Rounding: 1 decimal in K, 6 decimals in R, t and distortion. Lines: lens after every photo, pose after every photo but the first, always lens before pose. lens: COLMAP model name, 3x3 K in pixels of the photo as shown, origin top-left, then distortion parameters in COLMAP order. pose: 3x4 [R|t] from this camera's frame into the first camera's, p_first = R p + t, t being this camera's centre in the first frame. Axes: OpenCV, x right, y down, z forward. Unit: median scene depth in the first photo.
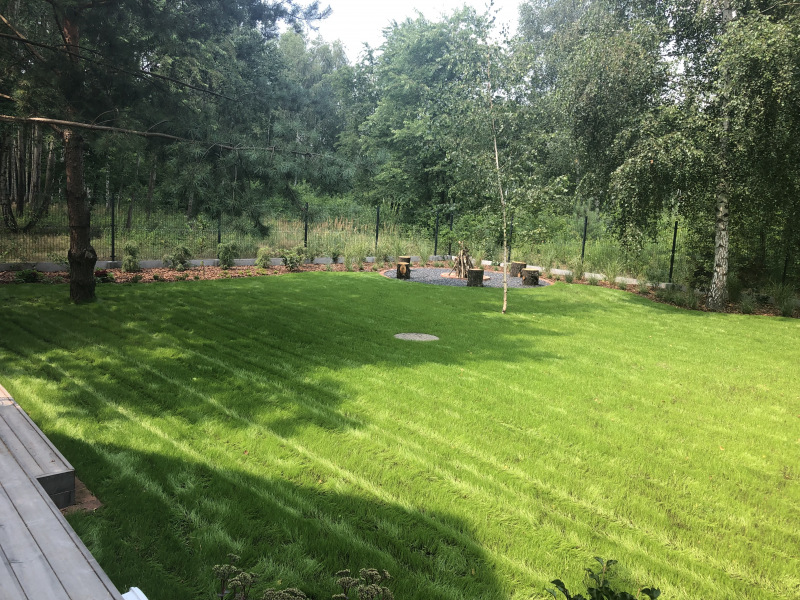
lens RADIAL K [[657.2, 0, 403.6], [0, 657.2, 298.0], [0, 0, 1]] dist [0.027713, -0.013333]
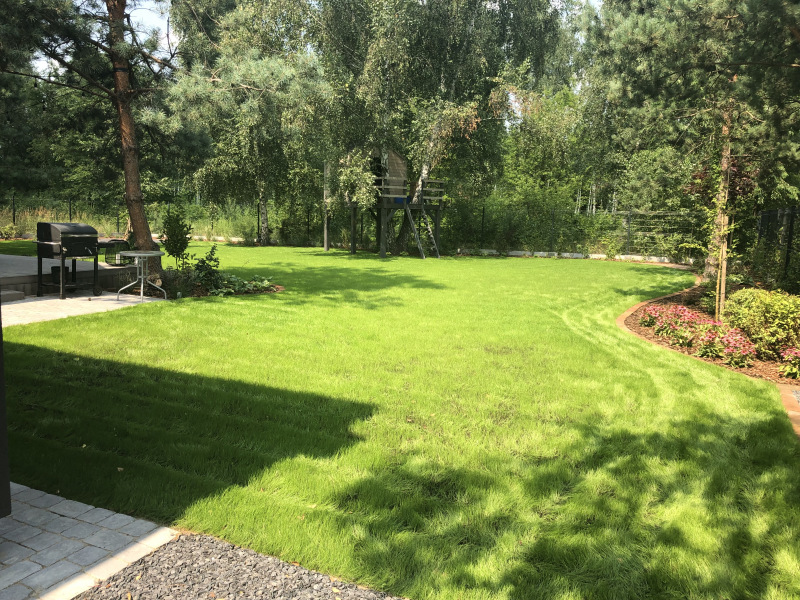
lens RADIAL K [[657.2, 0, 397.4], [0, 657.2, 301.6], [0, 0, 1]] dist [0.027713, -0.013333]
pose [[0.920550, -0.077711, 0.382817, 0.033580], [0.076022, 0.996914, 0.019563, 0.073939], [-0.383156, 0.011094, 0.923617, -0.403189]]
